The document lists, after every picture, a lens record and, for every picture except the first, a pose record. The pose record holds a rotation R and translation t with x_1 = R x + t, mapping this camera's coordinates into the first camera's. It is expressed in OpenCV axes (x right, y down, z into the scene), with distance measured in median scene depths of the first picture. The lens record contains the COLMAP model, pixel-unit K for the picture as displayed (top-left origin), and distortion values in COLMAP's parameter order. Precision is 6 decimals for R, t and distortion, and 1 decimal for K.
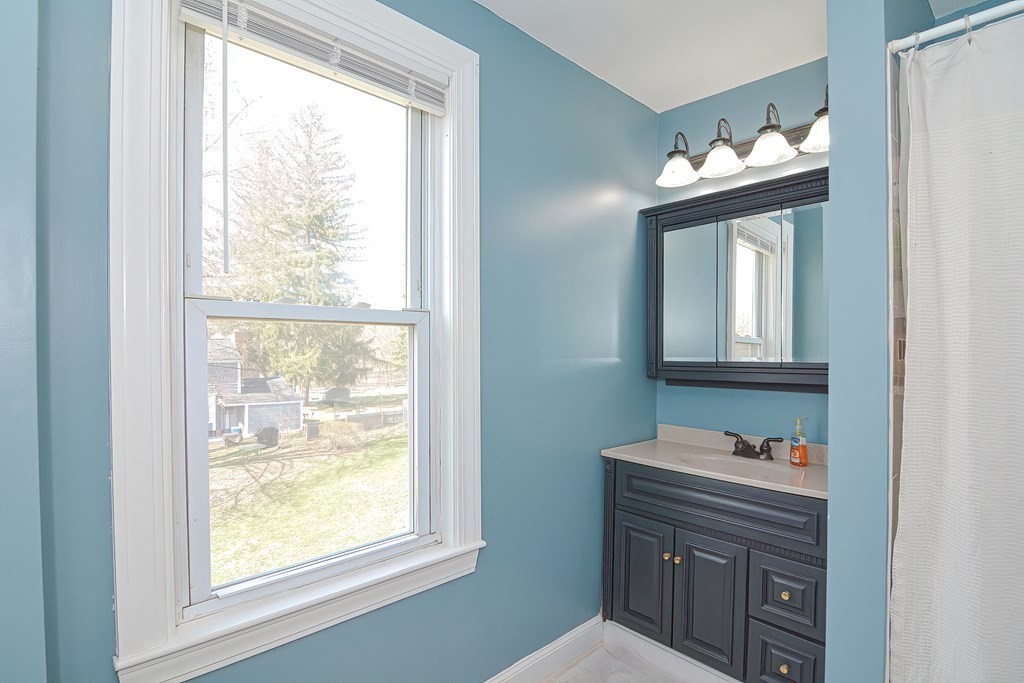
lens RADIAL K [[509.2, 0, 512.0], [0, 509.2, 341.5], [0, 0, 1]] dist [-0.005241, -0.001317]
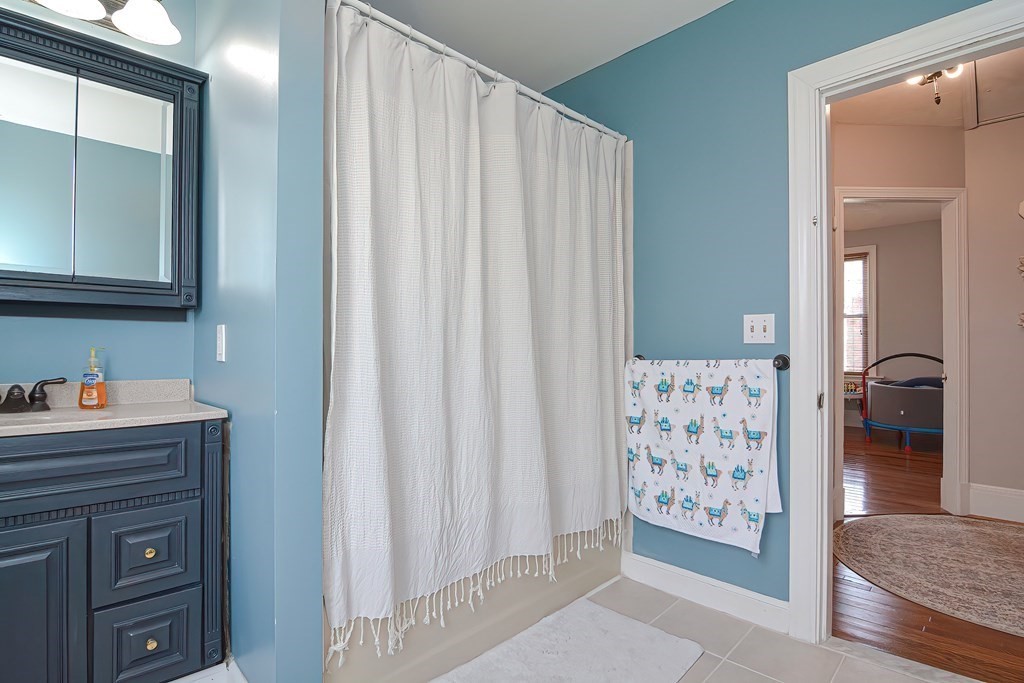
lens RADIAL K [[509.2, 0, 512.0], [0, 509.2, 341.5], [0, 0, 1]] dist [-0.005241, -0.001317]
pose [[-0.006031, 0.011974, 0.999910, -0.220704], [-0.013912, 0.999831, -0.012057, 0.141920], [-0.999885, -0.013984, -0.005864, 0.365780]]
